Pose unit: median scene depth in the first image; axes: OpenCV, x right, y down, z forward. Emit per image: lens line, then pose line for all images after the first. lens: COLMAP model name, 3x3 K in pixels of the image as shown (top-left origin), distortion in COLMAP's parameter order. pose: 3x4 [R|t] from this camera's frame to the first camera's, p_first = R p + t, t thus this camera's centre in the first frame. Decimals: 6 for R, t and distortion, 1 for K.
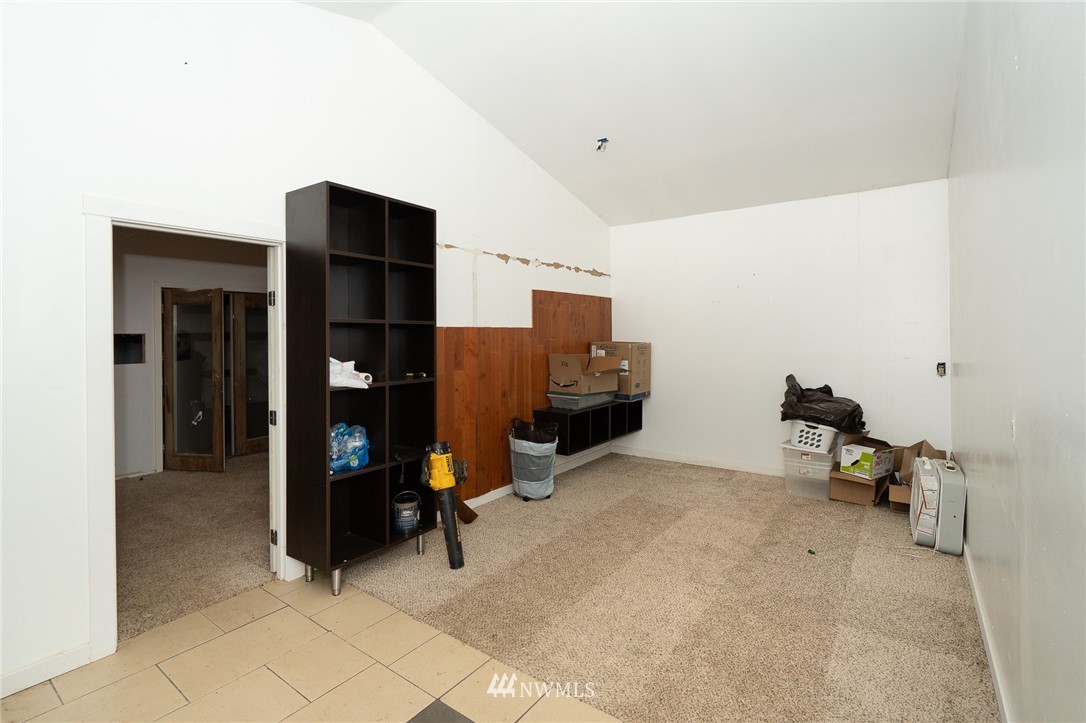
lens RADIAL K [[500.9, 0, 542.6], [0, 500.9, 339.4], [0, 0, 1]] dist [-0.000579, 0.000161]
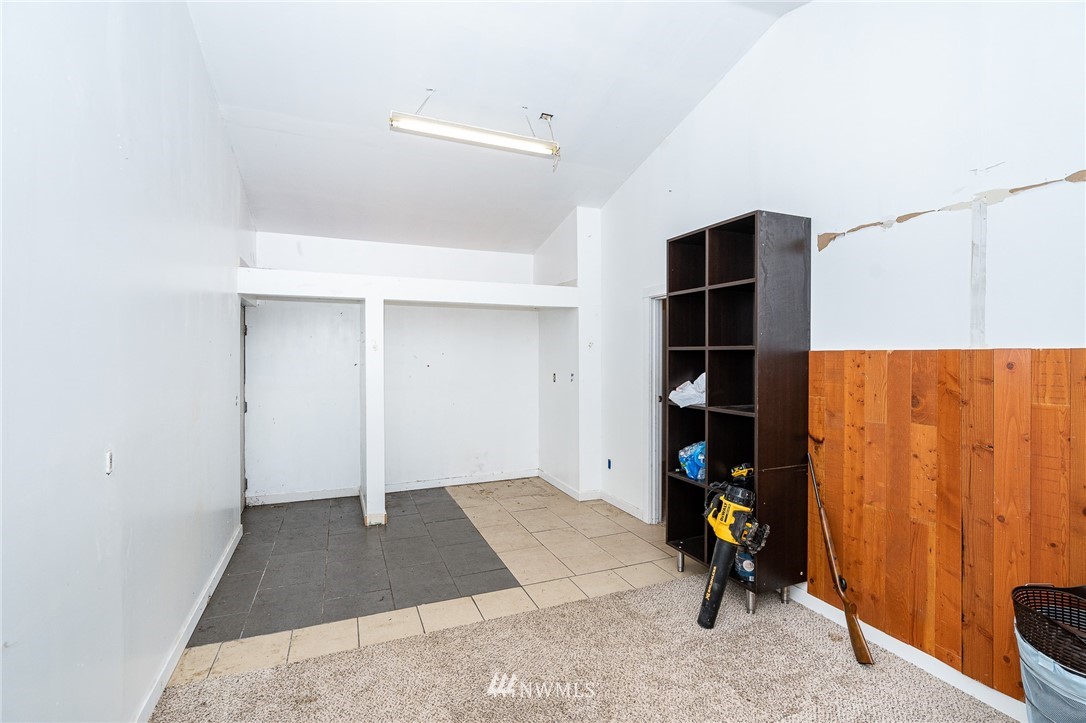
lens RADIAL K [[515.2, 0, 543.0], [0, 515.2, 361.5], [0, 0, 1]] dist [-0.000095, 0.000147]
pose [[-0.518845, 0.005507, -0.854850, 0.871728], [-0.011334, 0.999847, 0.013320, -0.021211], [0.854793, 0.016600, -0.518704, 1.425101]]
